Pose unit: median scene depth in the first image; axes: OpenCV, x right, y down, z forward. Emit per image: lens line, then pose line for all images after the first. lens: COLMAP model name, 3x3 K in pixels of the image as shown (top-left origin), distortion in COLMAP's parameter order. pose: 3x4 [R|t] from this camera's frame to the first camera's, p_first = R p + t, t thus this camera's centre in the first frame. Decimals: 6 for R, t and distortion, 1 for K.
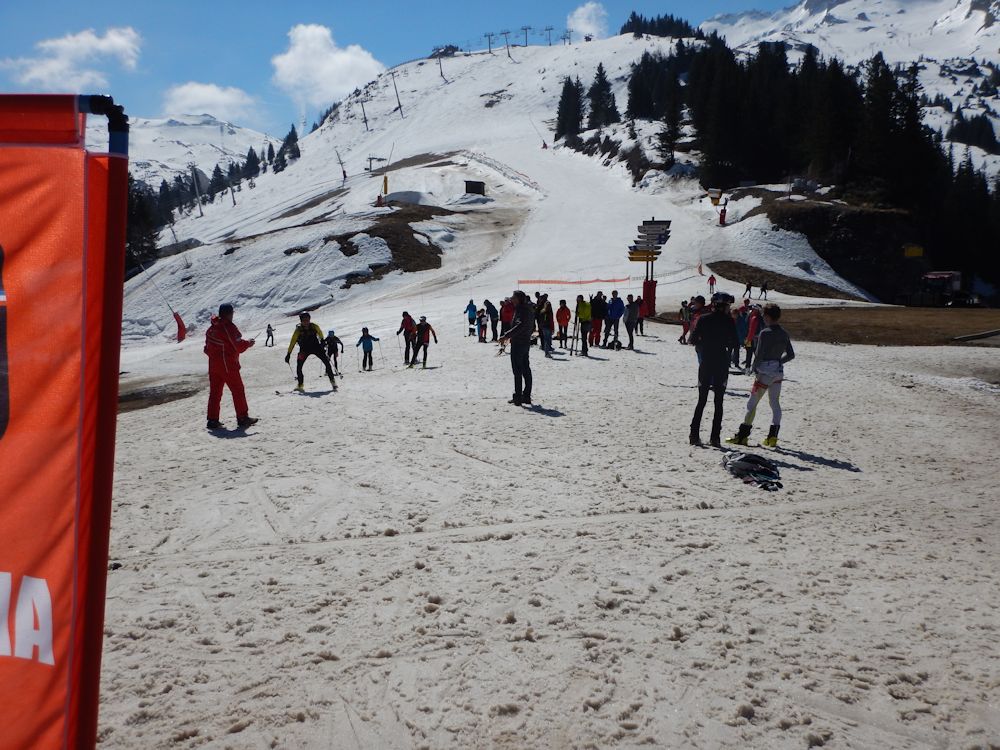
lens RADIAL K [[950.6, 0, 503.9], [0, 950.6, 378.5], [0, 0, 1]] dist [-0.050078, 0.000000]
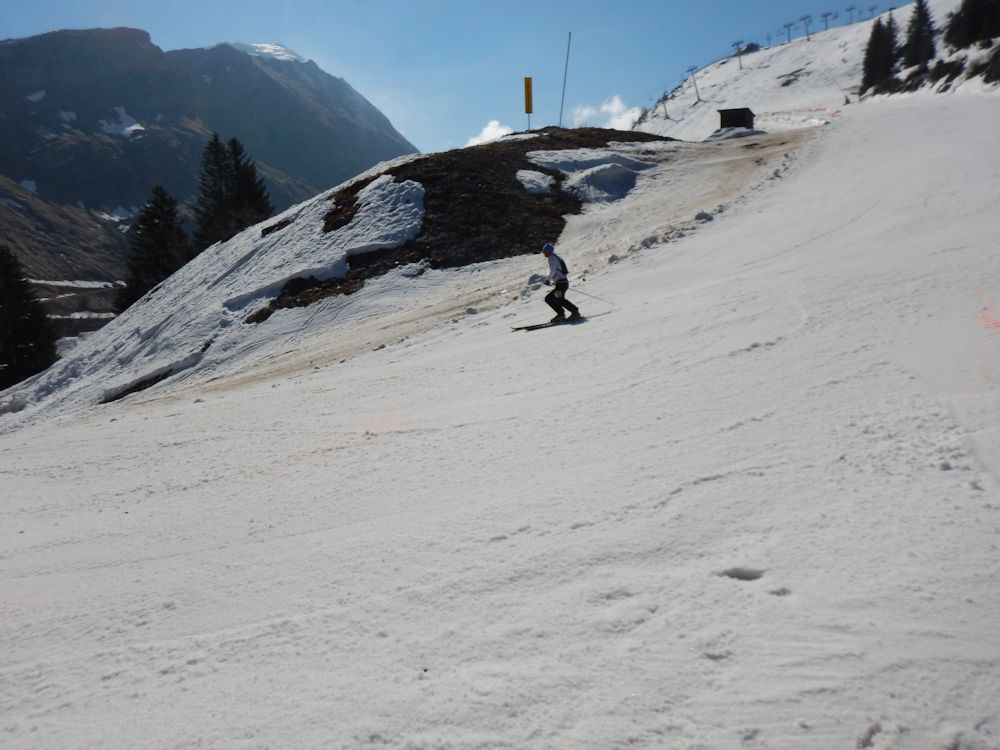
lens RADIAL K [[692.5, 0, 502.0], [0, 692.5, 372.8], [0, 0, 1]] dist [-0.011906, -0.010654]
pose [[0.915591, 0.008060, -0.402031, 0.011686], [0.014017, 0.998552, 0.051942, -0.044717], [0.401867, -0.053193, 0.914152, 0.402296]]
